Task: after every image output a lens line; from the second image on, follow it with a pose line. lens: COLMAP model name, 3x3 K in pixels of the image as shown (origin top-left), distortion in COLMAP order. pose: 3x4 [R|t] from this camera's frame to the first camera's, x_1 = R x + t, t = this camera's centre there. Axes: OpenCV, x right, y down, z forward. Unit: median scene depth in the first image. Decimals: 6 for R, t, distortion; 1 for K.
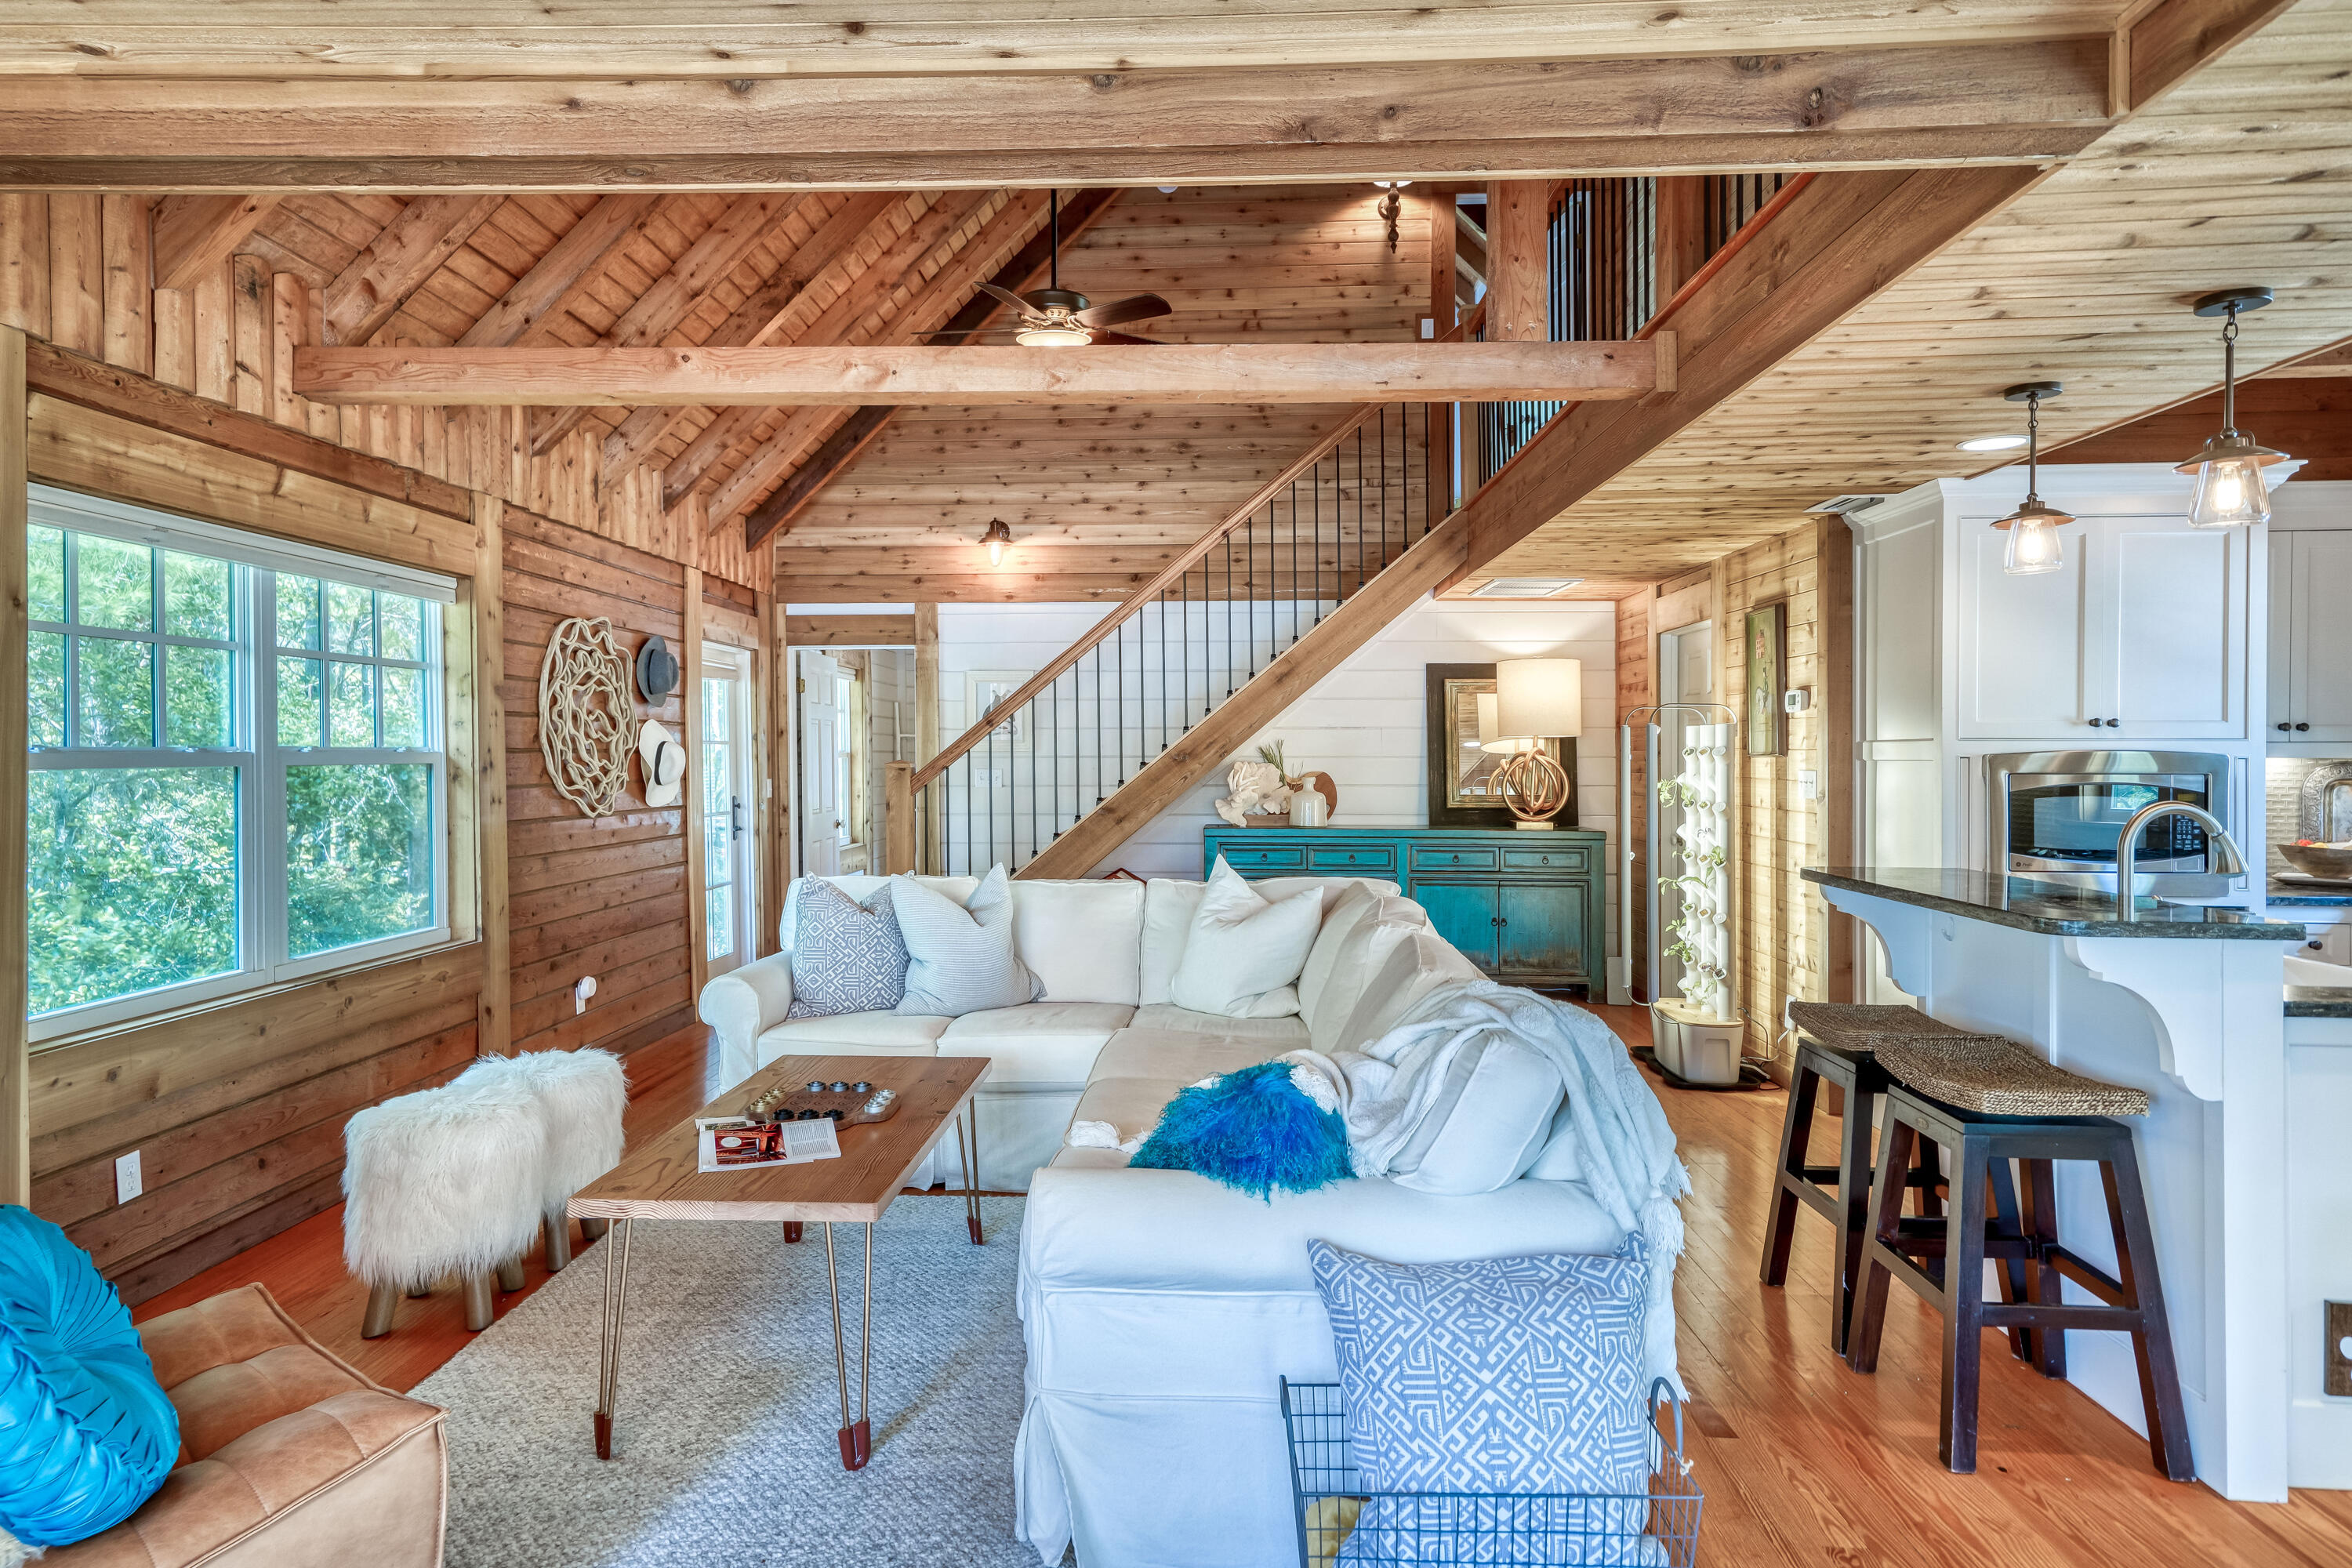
lens RADIAL K [[1297.6, 0, 1144.3], [0, 1297.6, 750.1], [0, 0, 1]] dist [0.013843, 0.011337]
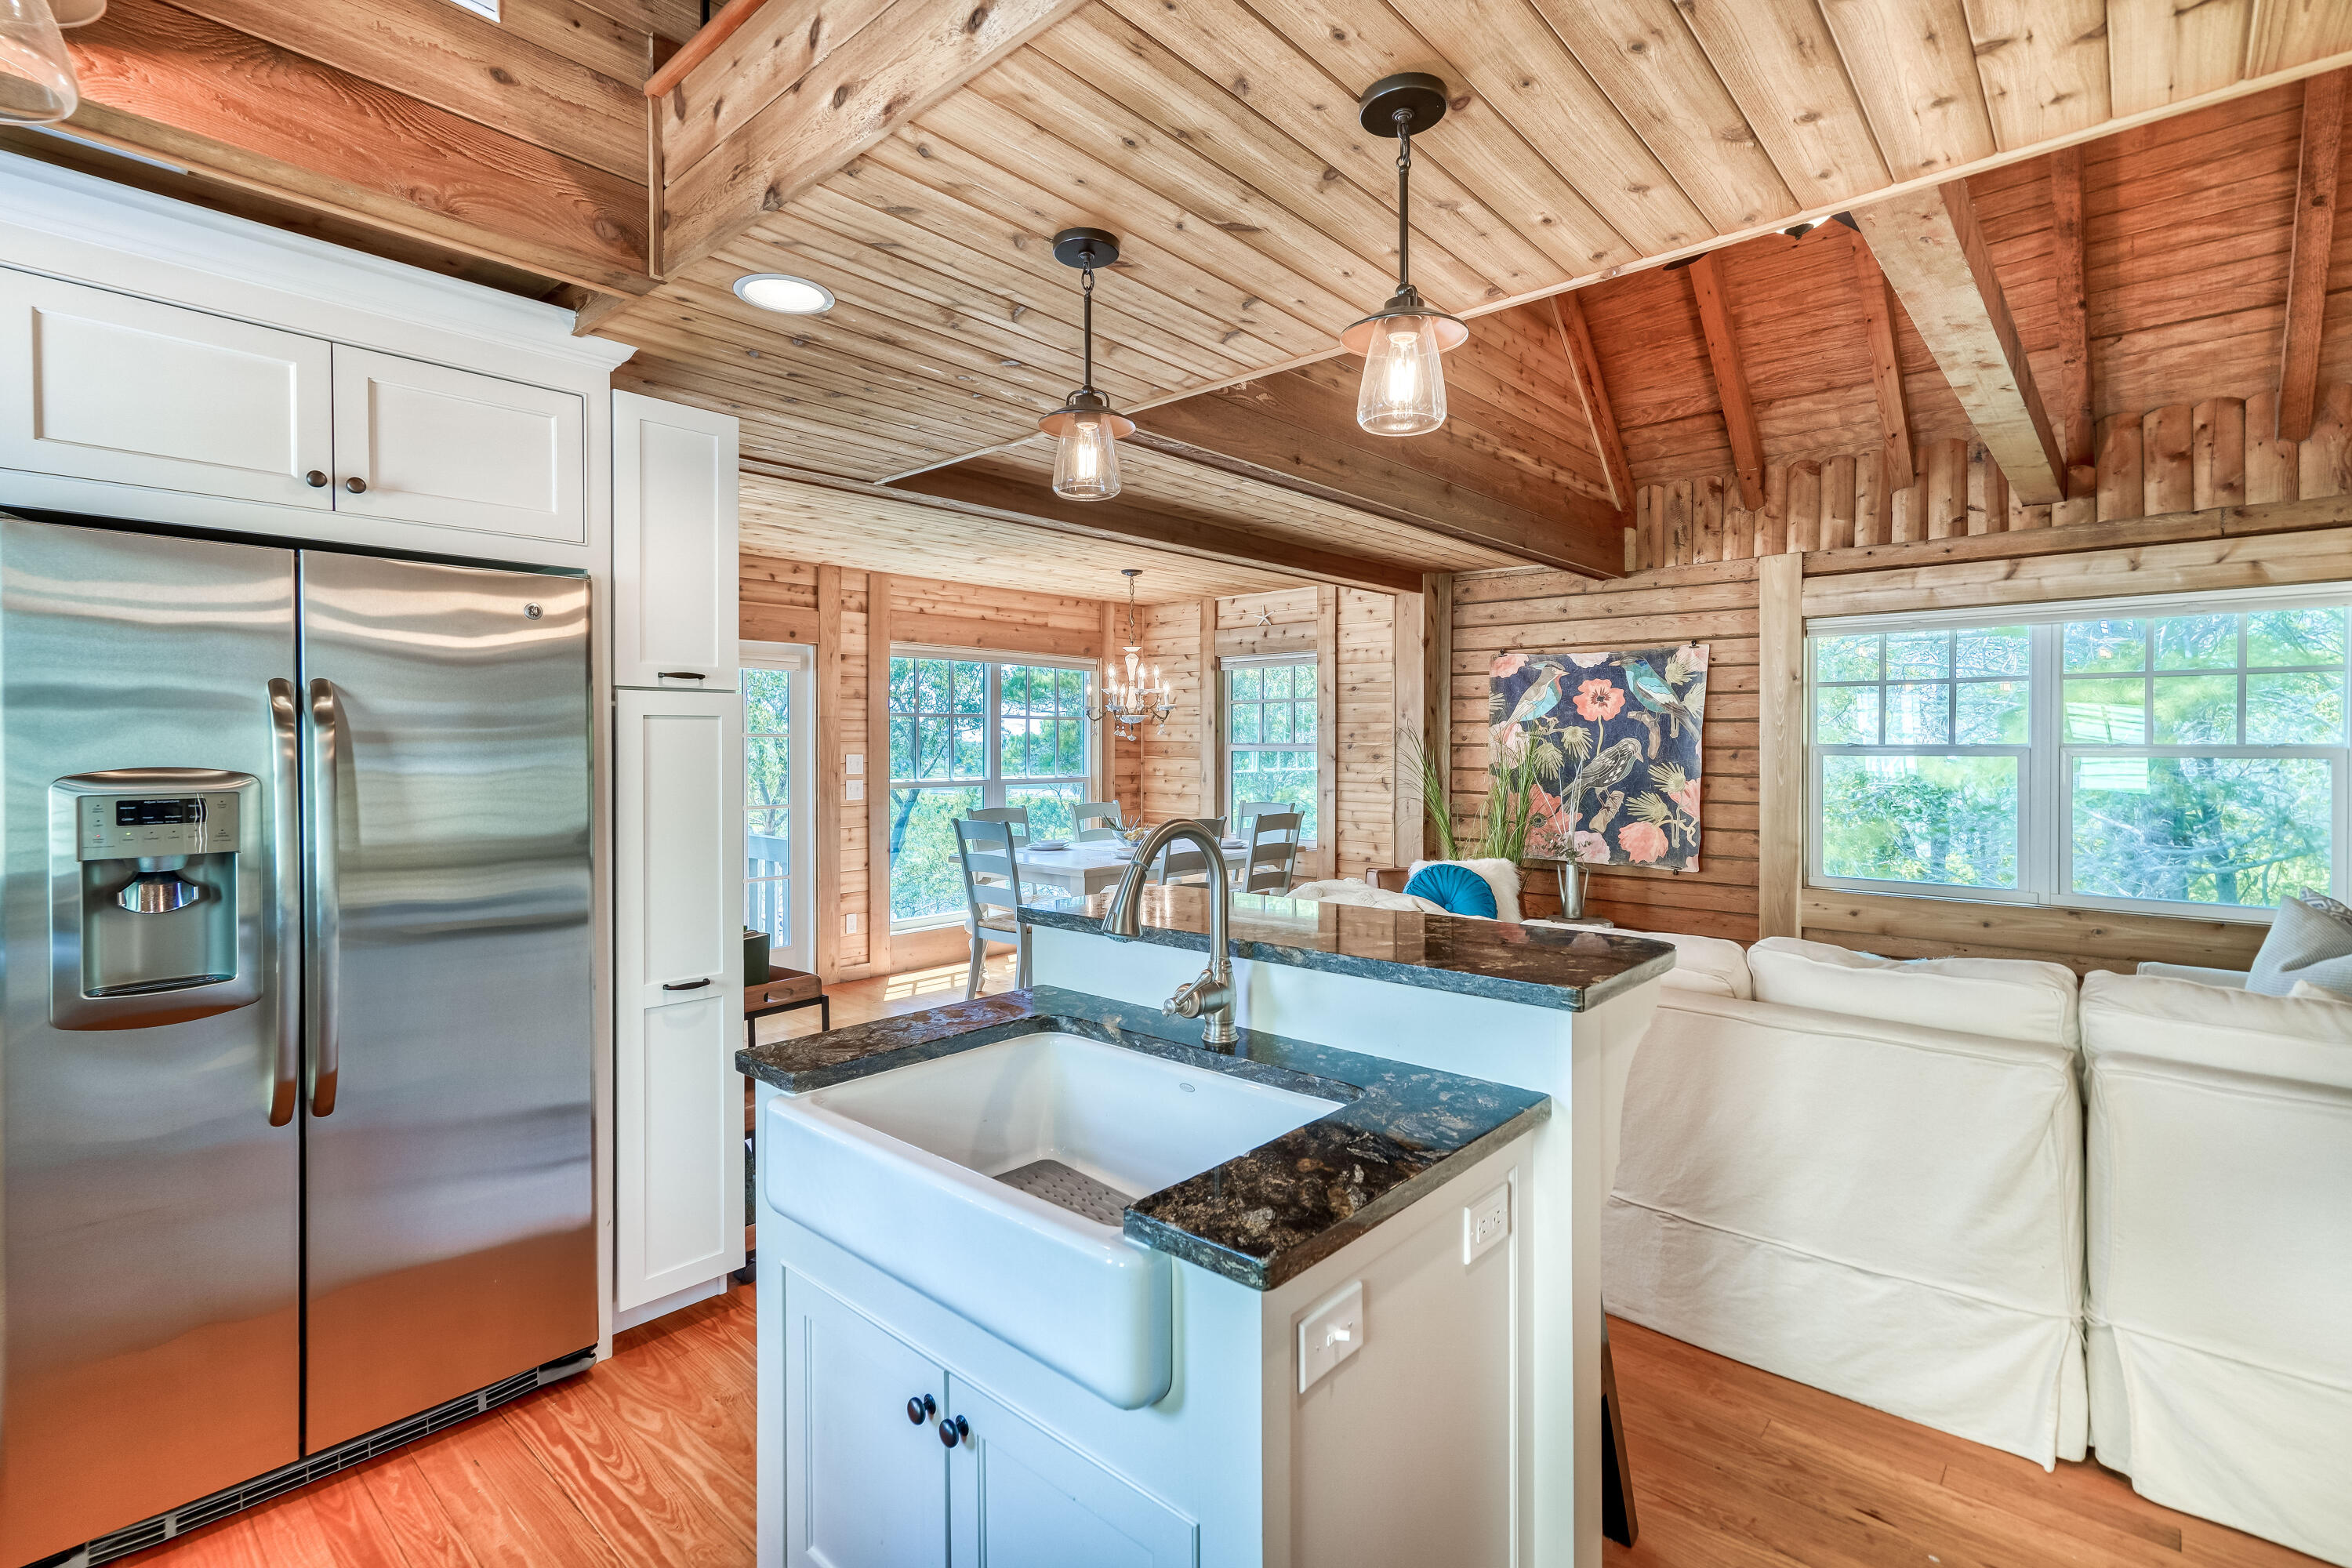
lens RADIAL K [[1079.9, 0, 1126.0], [0, 1079.9, 748.9], [0, 0, 1]] dist [-0.008283, 0.011249]
pose [[-0.640211, 0.002675, -0.768194, 0.581079], [-0.002060, 0.999984, 0.005199, -0.000812], [0.768196, 0.004911, -0.640196, 0.616427]]
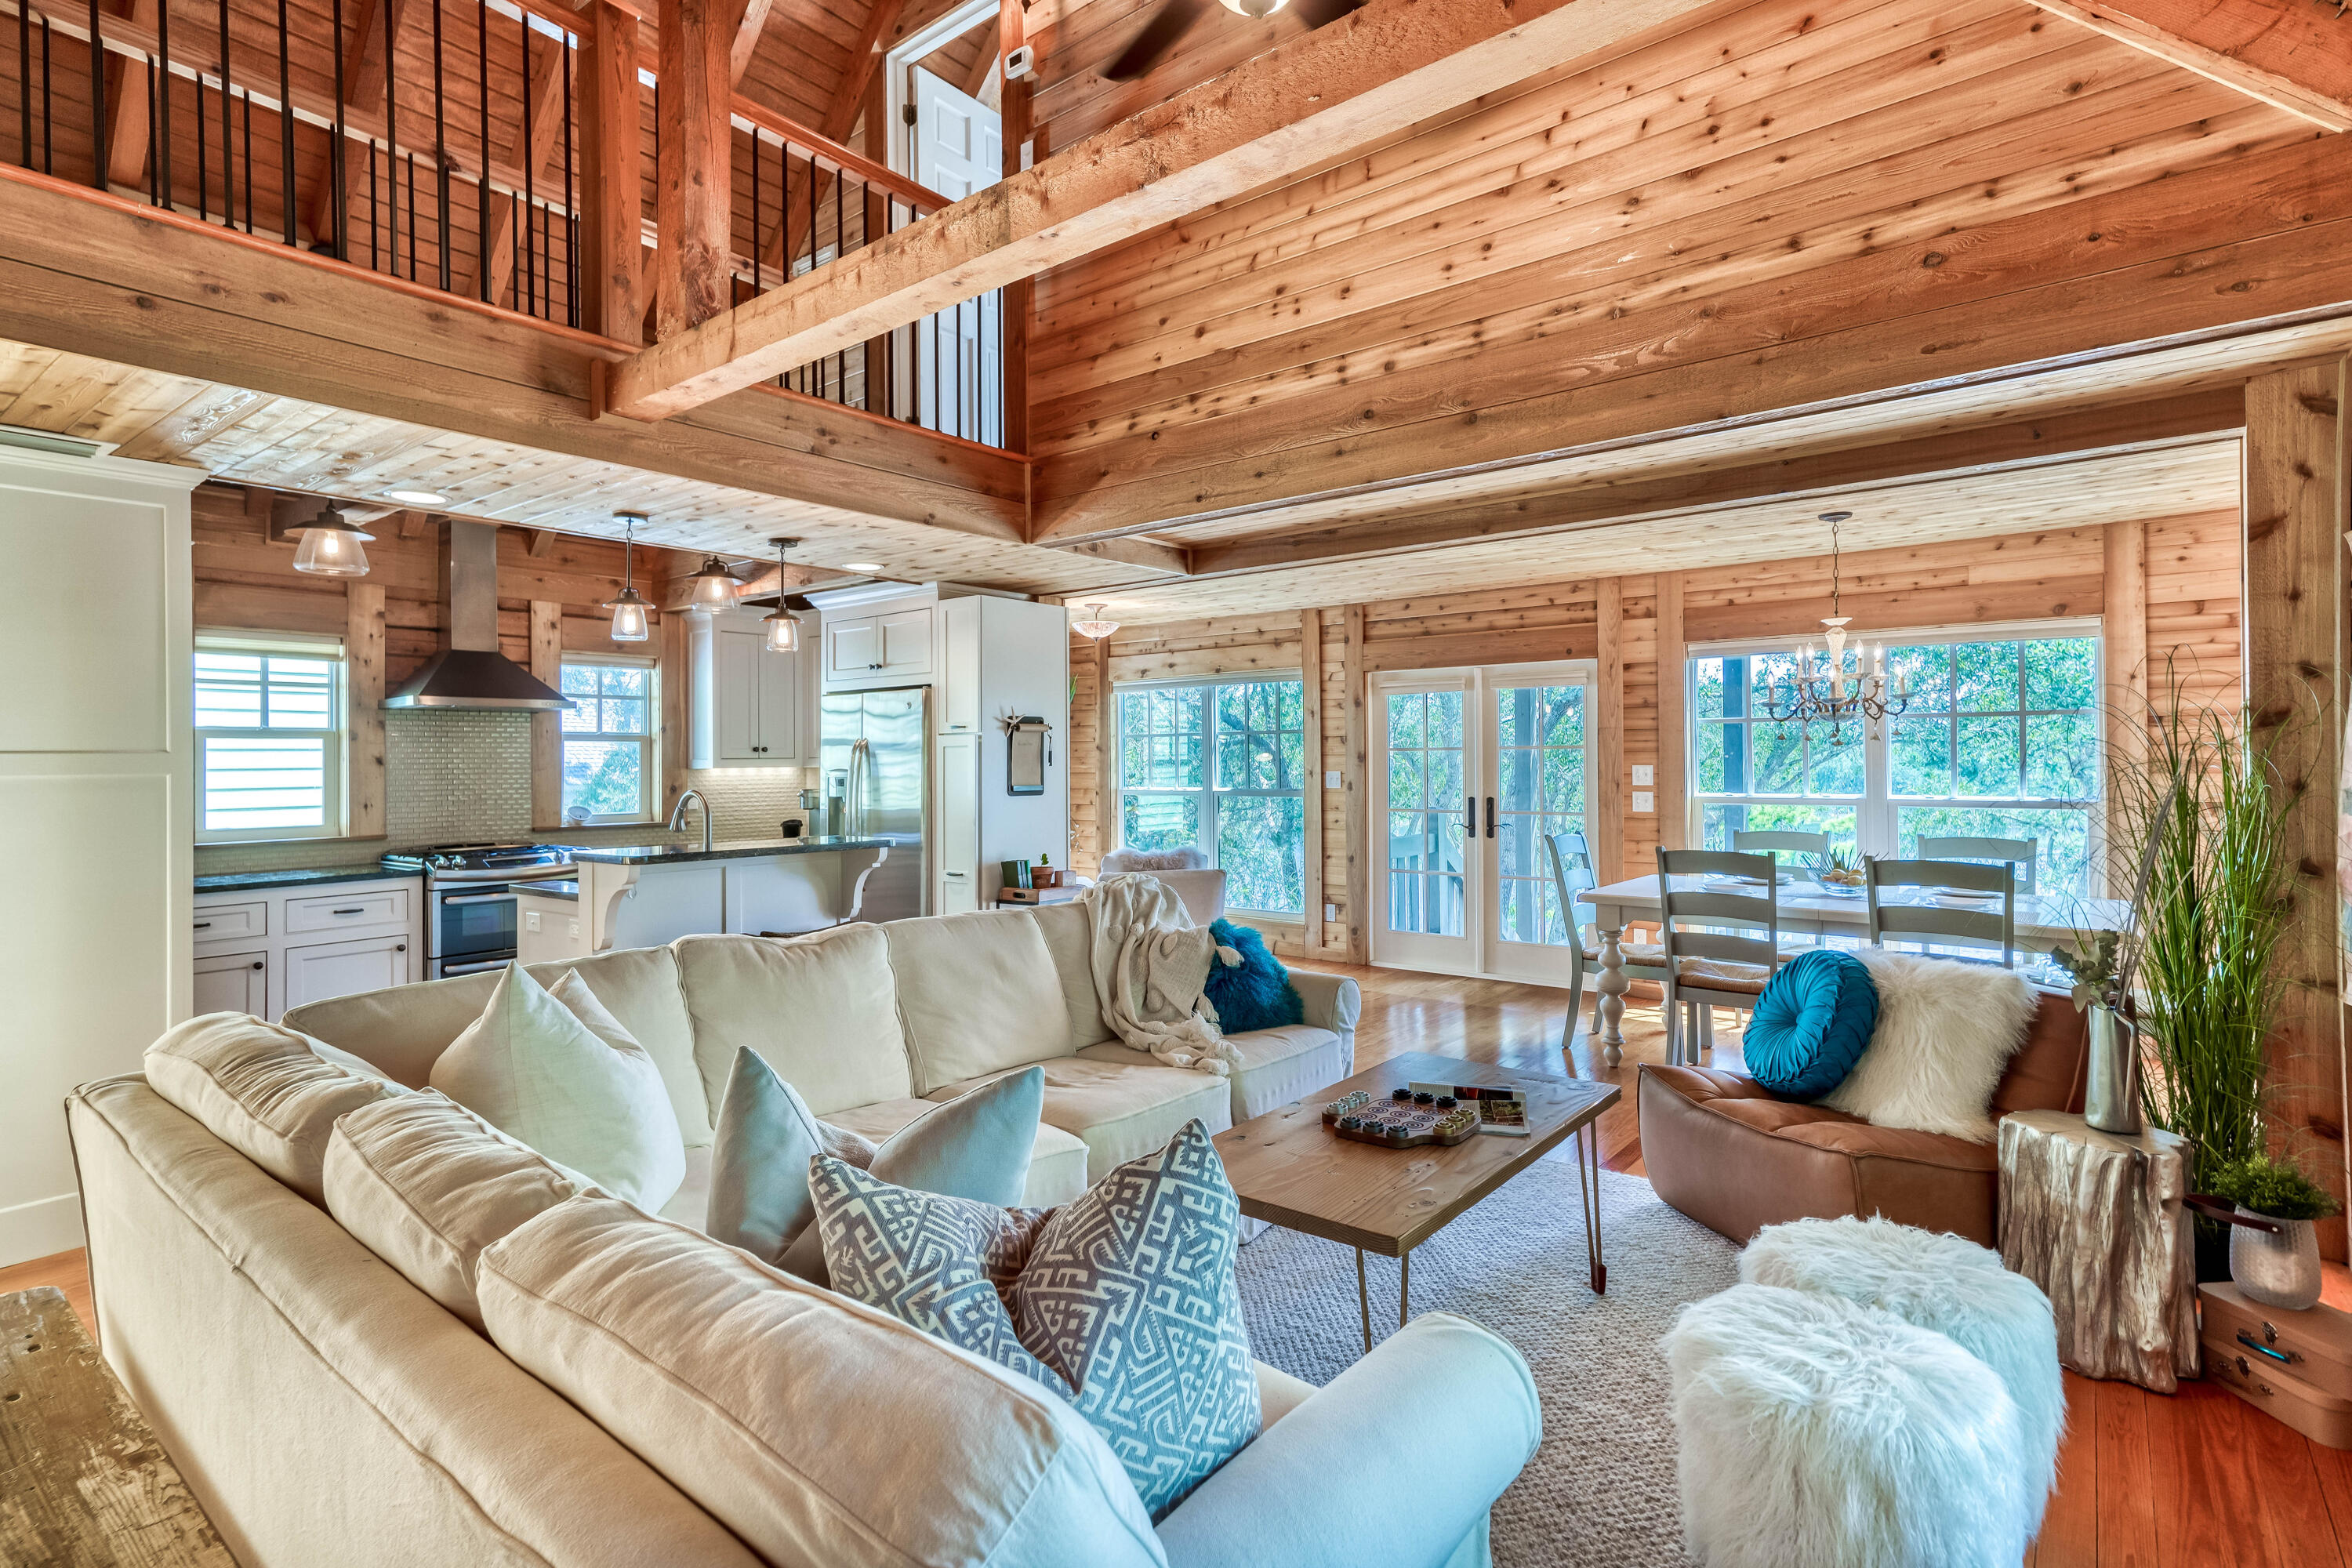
lens RADIAL K [[1156.5, 0, 1160.0], [0, 1156.5, 742.6], [0, 0, 1]] dist [0.000466, 0.015160]
pose [[-0.812152, 0.015535, 0.583239, -0.304937], [0.007483, 0.999841, -0.016211, 0.003128], [-0.583398, -0.008801, -0.812139, 0.887582]]
